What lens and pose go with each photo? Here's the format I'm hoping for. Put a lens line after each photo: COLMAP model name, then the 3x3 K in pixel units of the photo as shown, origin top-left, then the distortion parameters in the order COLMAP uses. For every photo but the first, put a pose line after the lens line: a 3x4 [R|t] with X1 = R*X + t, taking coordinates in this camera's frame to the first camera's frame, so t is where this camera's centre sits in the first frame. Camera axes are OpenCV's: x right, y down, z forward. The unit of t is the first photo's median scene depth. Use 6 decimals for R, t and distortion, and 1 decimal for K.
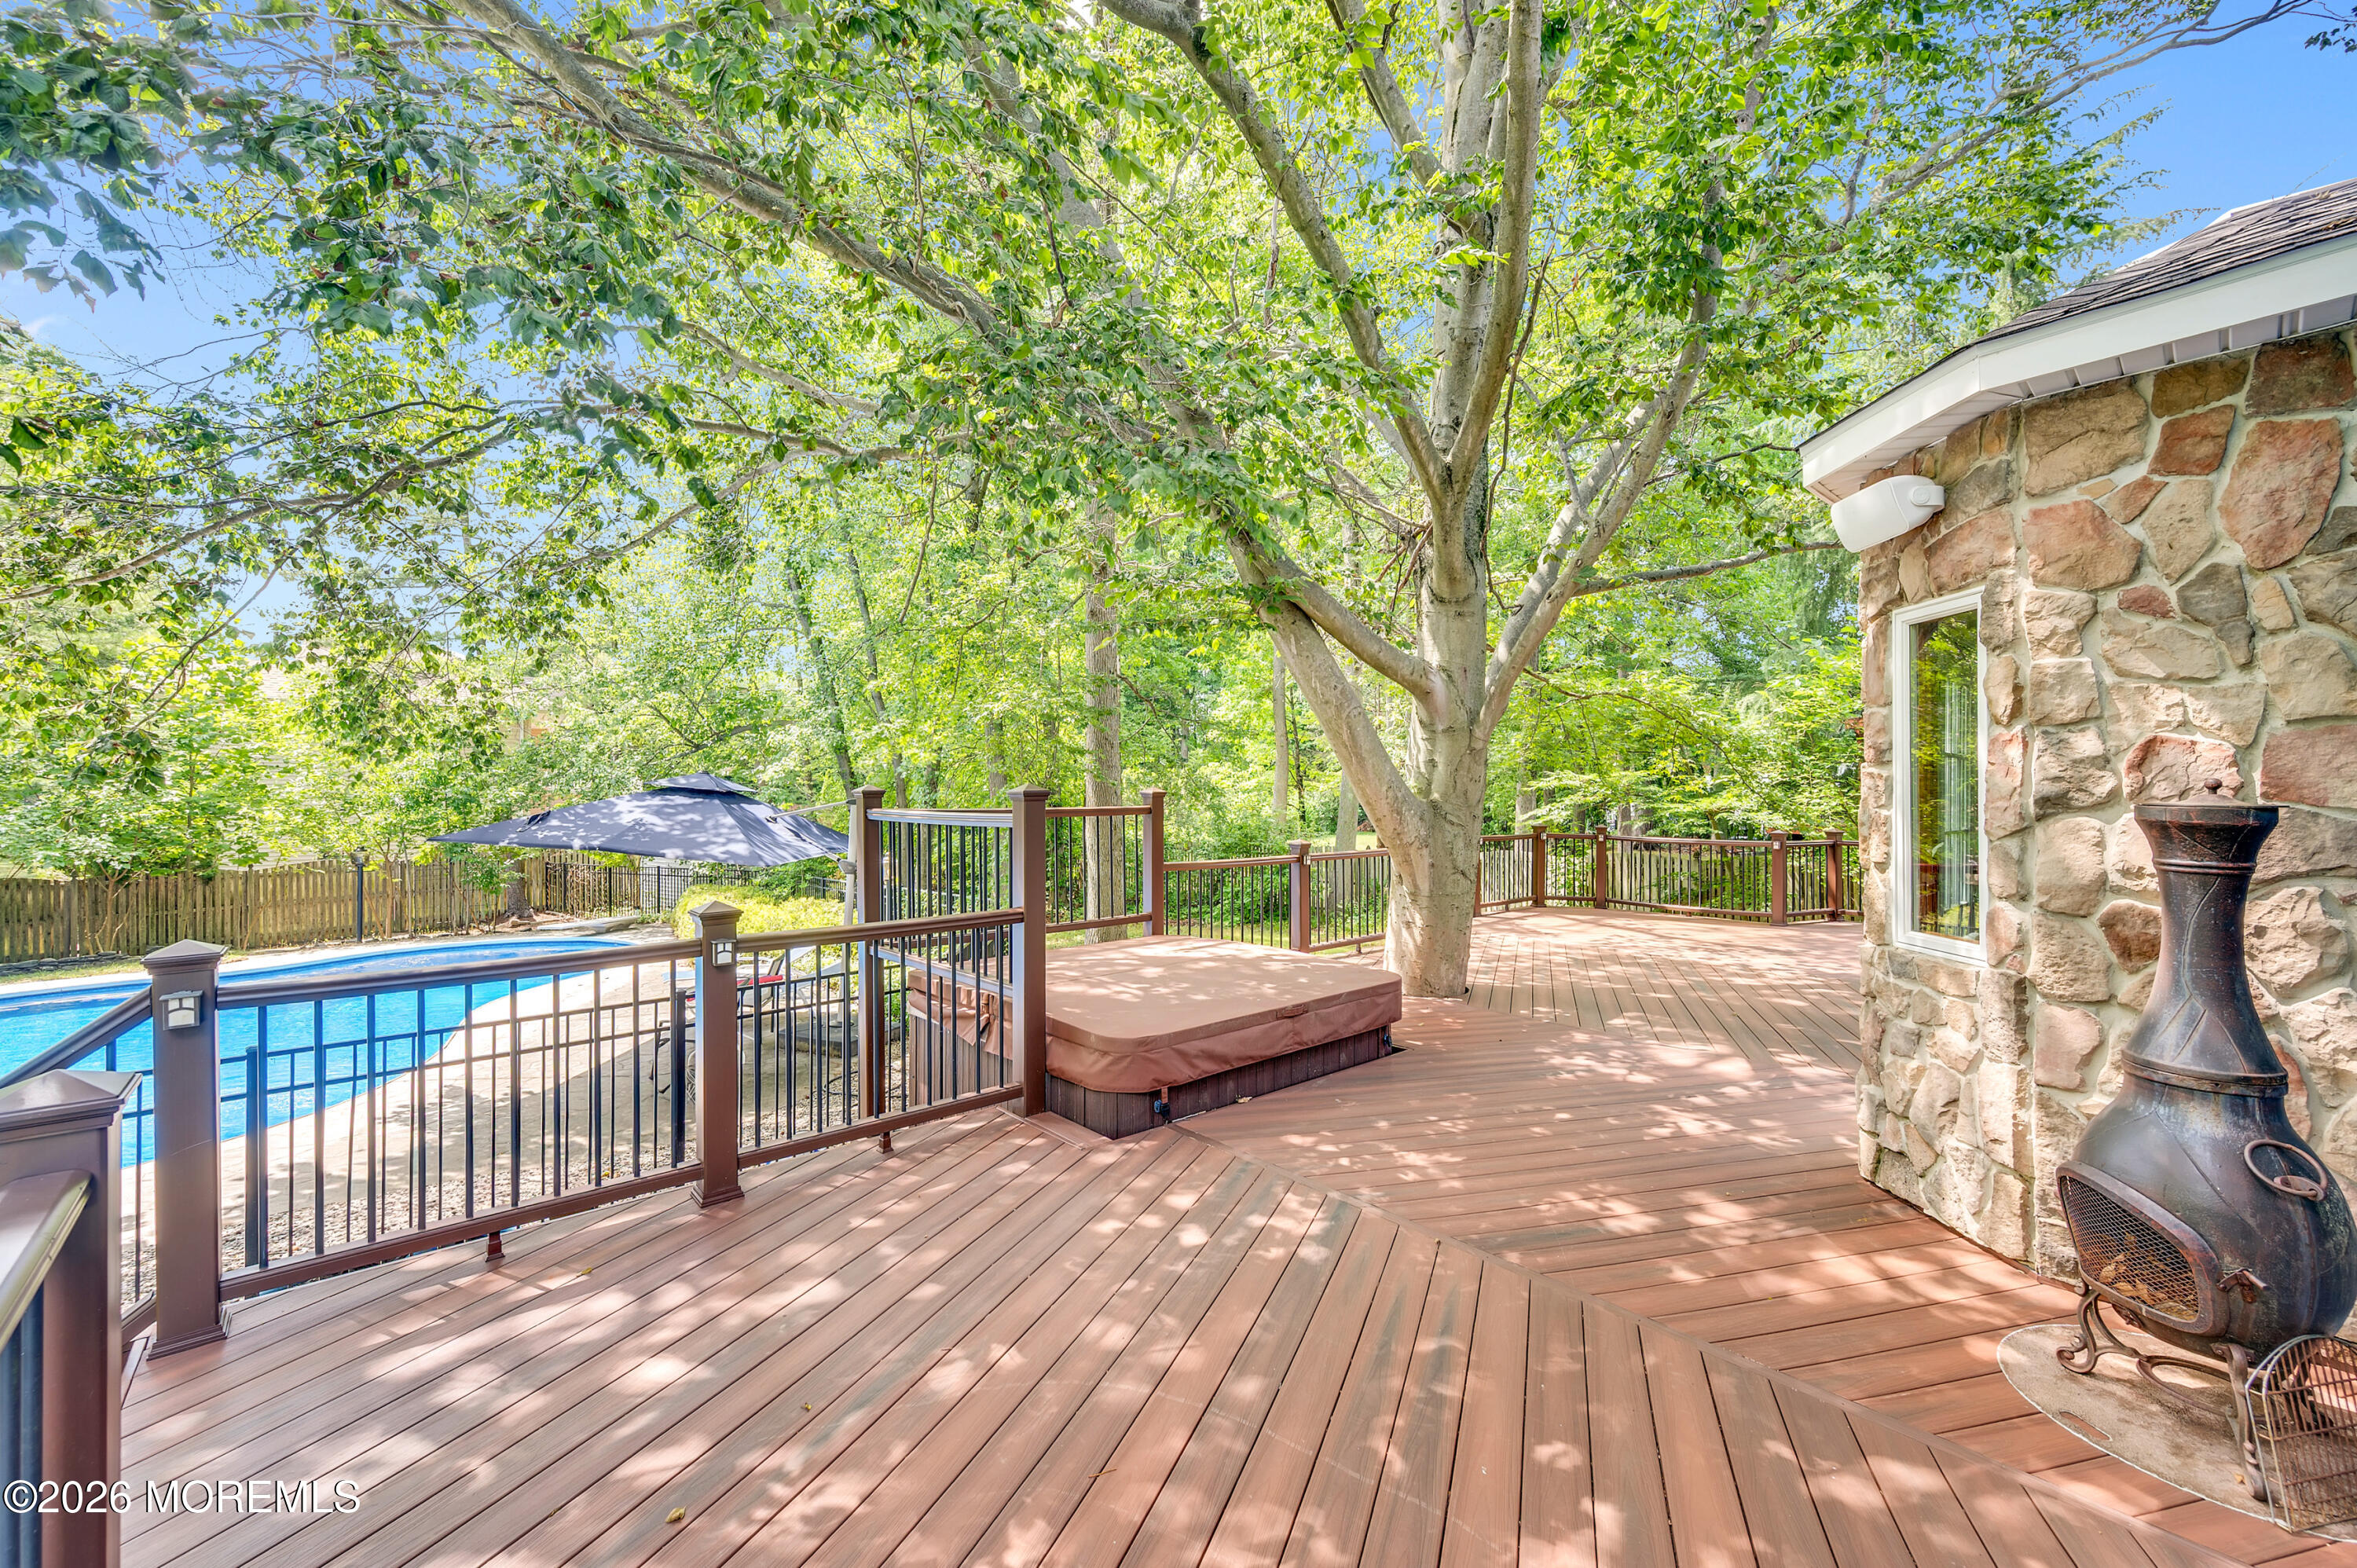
lens RADIAL K [[942.9, 0, 1169.8], [0, 942.9, 796.2], [0, 0, 1]] dist [0.001020, 0.000022]
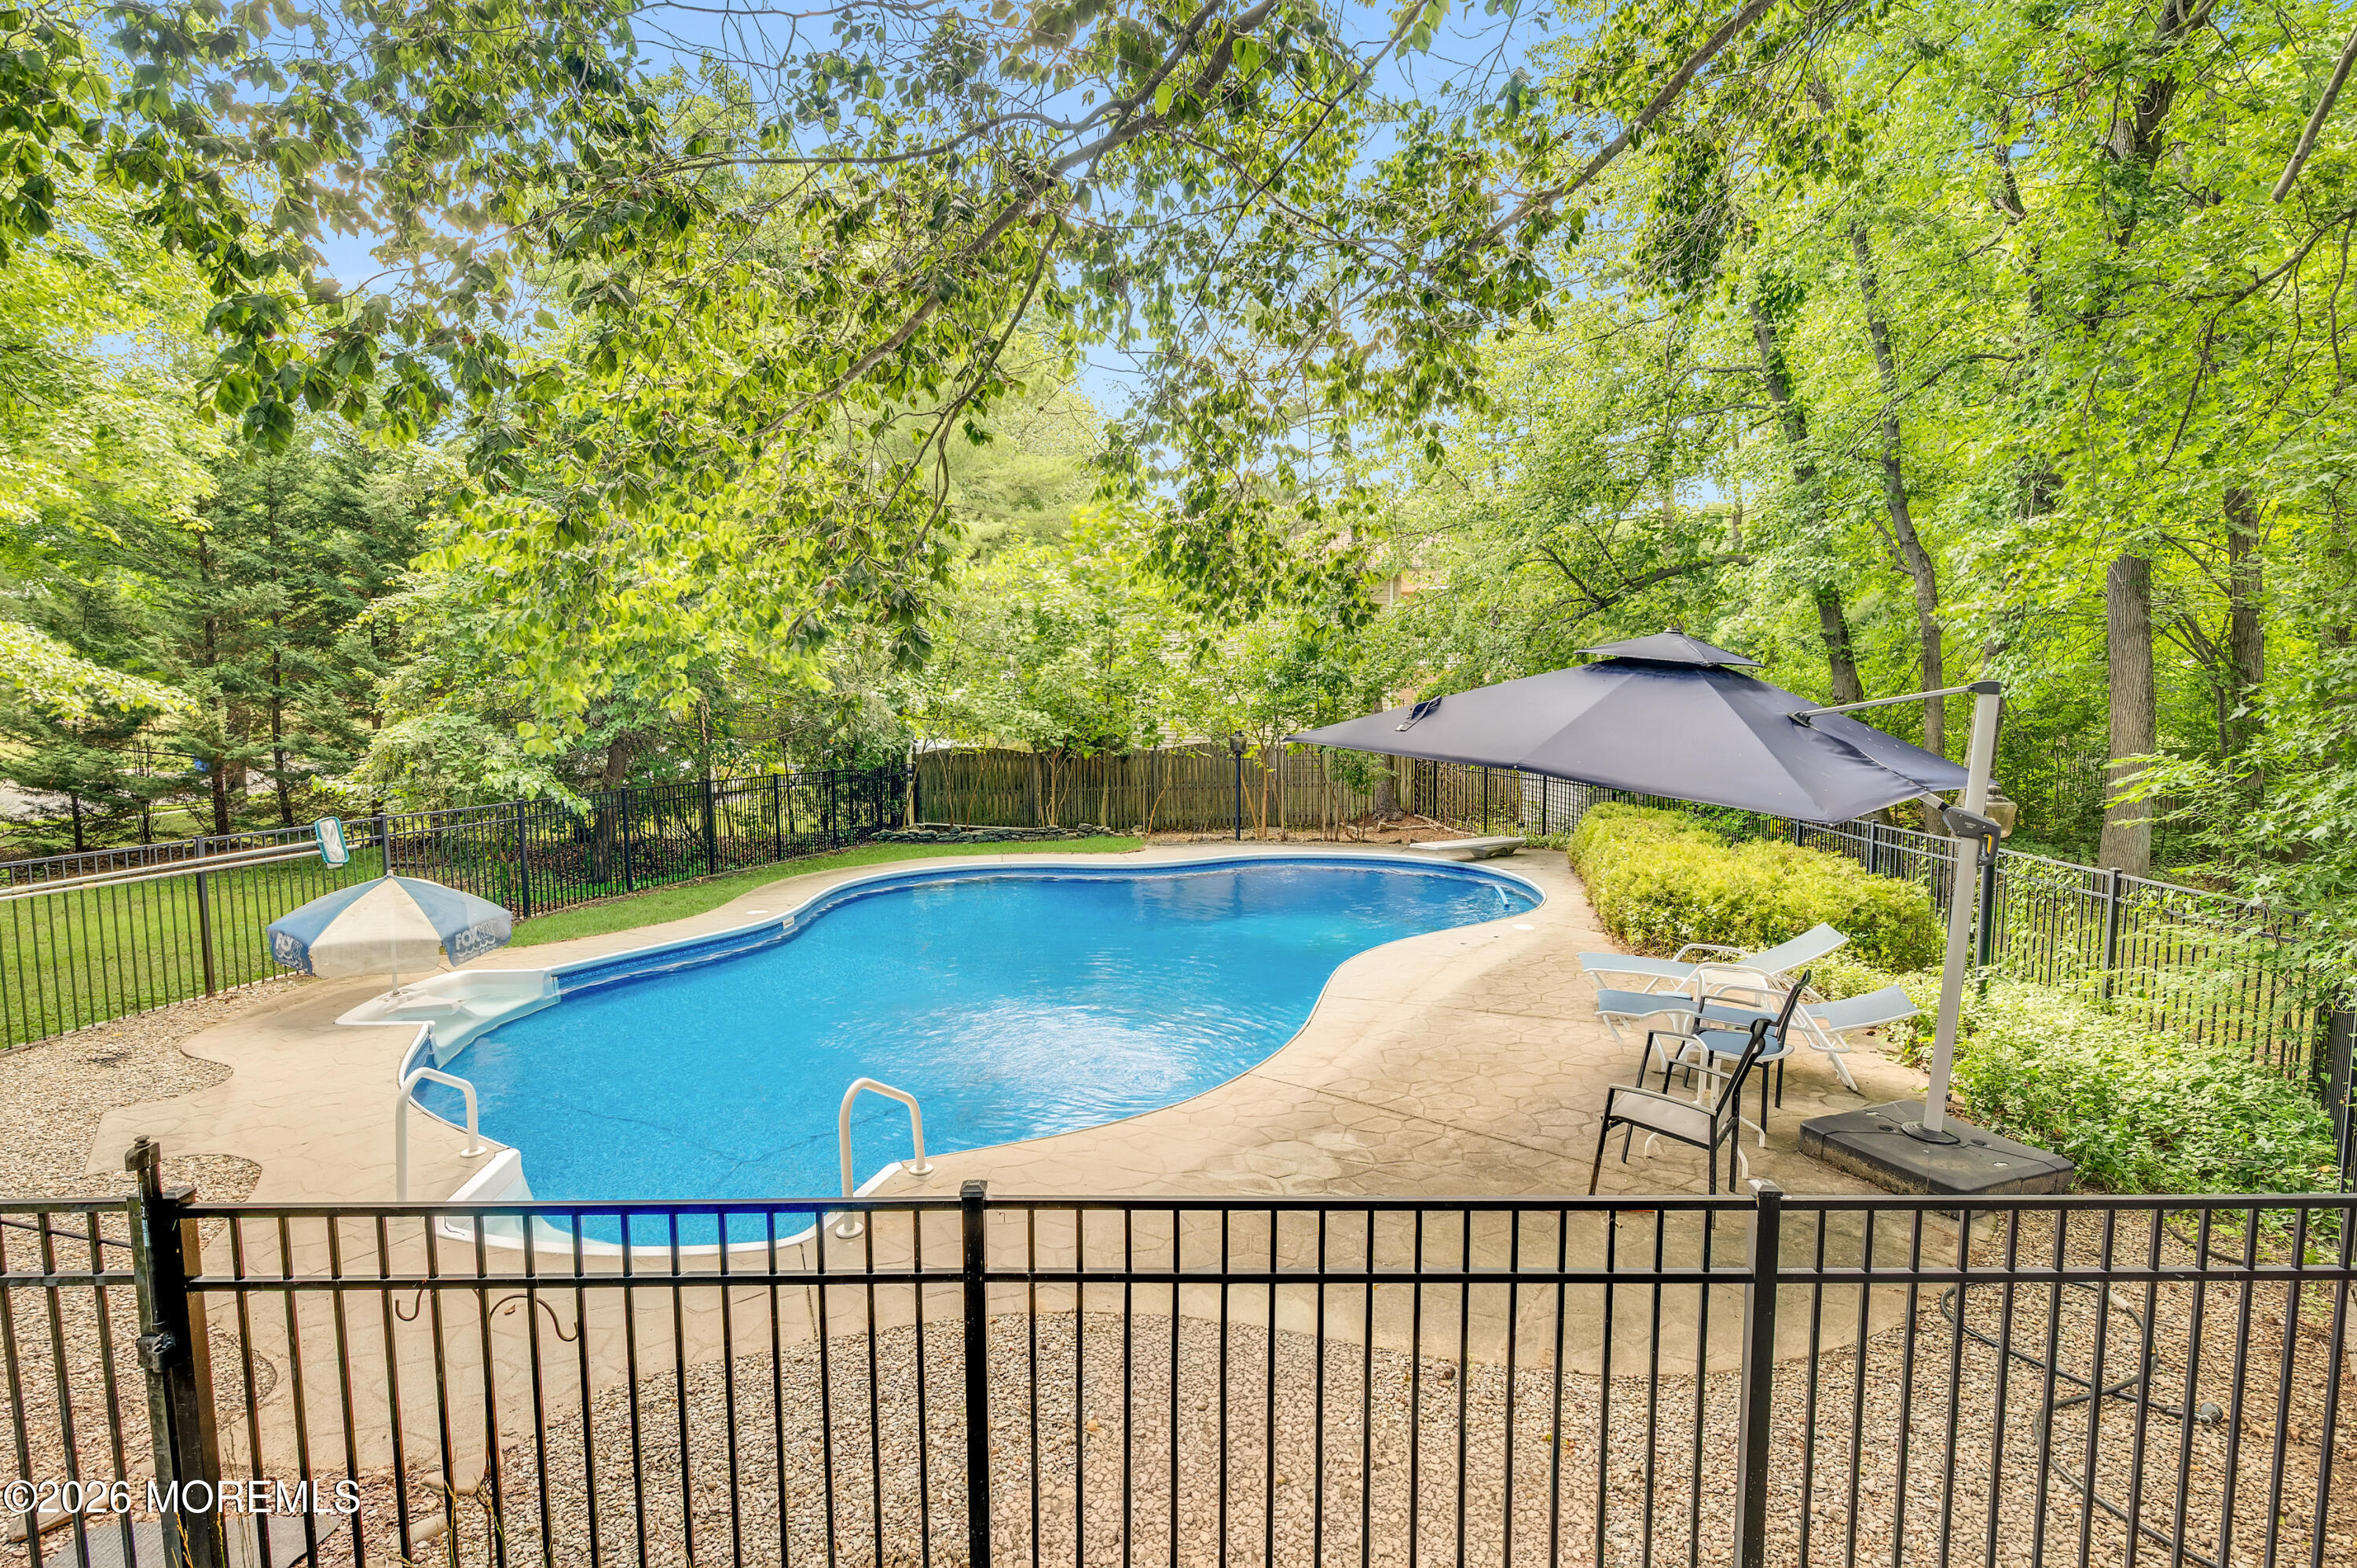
lens RADIAL K [[1274.6, 0, 1178.5], [0, 1274.6, 784.0], [0, 0, 1]] dist [-0.003055, -0.001334]
pose [[0.721638, 0.057154, -0.689907, -0.085697], [0.003593, 0.996263, 0.086292, 0.000177], [0.692261, -0.064750, 0.718736, 0.118031]]
